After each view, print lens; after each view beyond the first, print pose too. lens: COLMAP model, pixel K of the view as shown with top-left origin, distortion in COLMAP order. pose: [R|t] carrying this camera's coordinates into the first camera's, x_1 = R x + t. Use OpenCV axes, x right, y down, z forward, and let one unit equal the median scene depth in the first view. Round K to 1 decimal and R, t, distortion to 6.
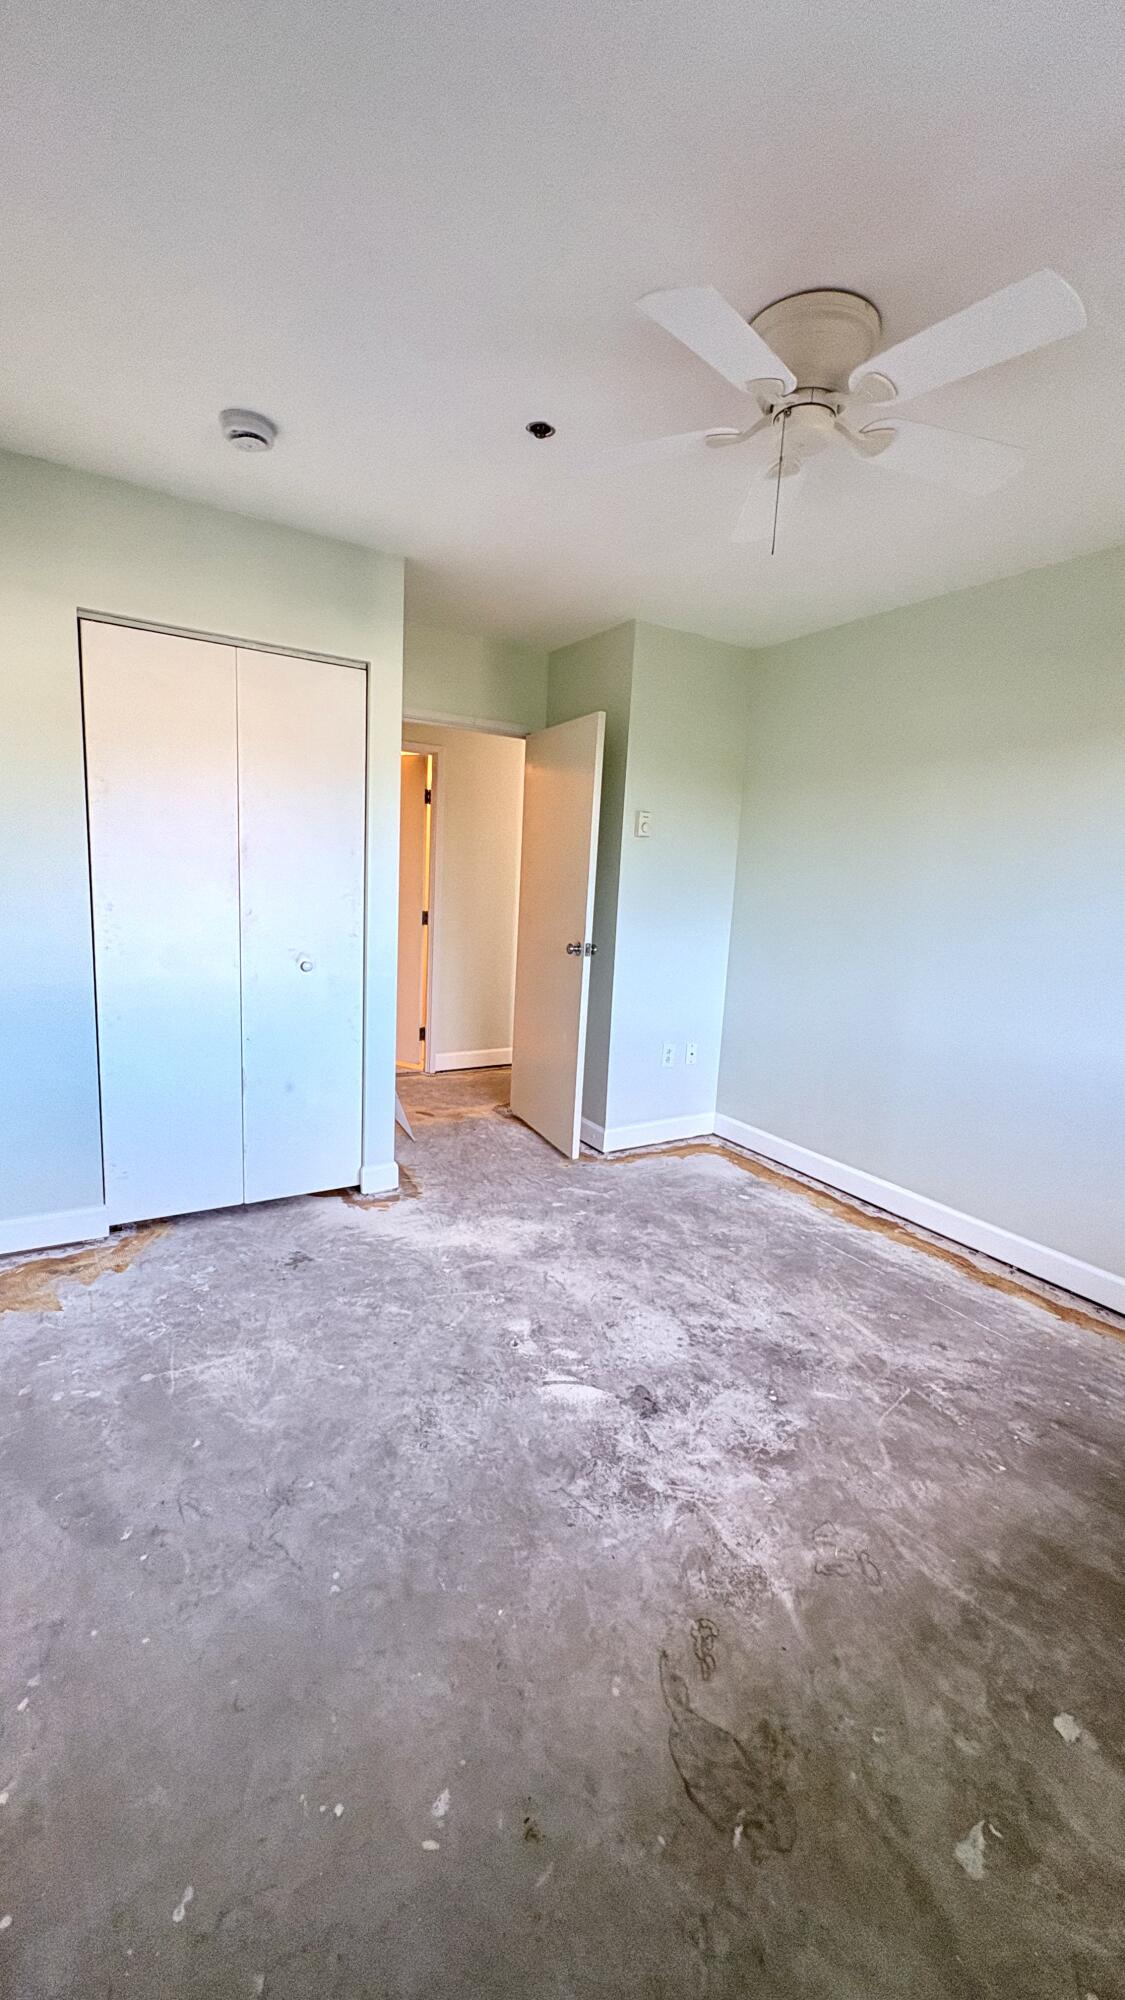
lens RADIAL K [[802.0, 0, 561.8], [0, 802.0, 999.1], [0, 0, 1]] dist [0.000117, 0.000058]
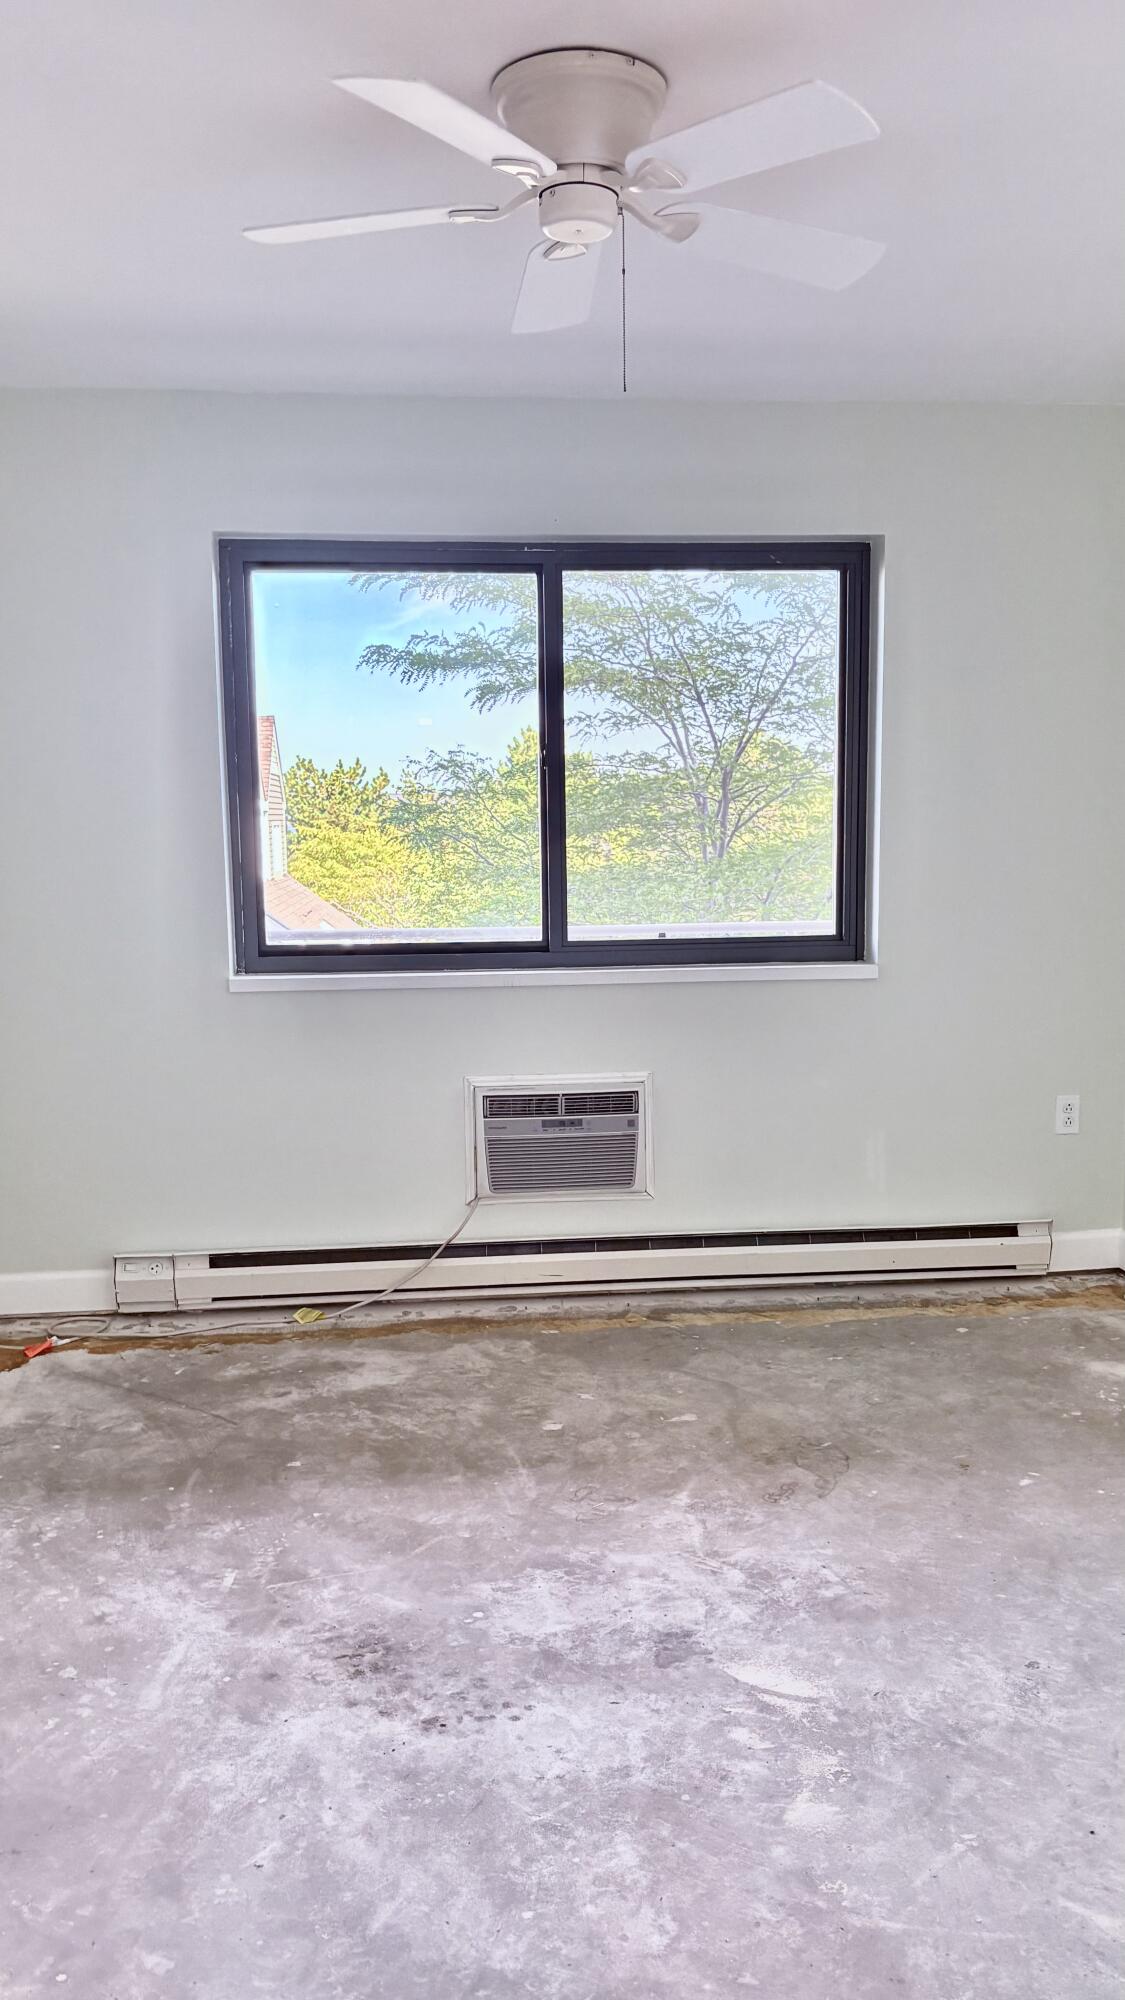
lens RADIAL K [[1611.6, 0, 564.7], [0, 1611.6, 997.5], [0, 0, 1]] dist [-0.000690, 0.000538]
pose [[-0.893823, -0.088216, 0.439657, -0.345018], [0.037973, 0.962047, 0.270230, -0.348286], [-0.446810, 0.258233, -0.856549, 2.065155]]
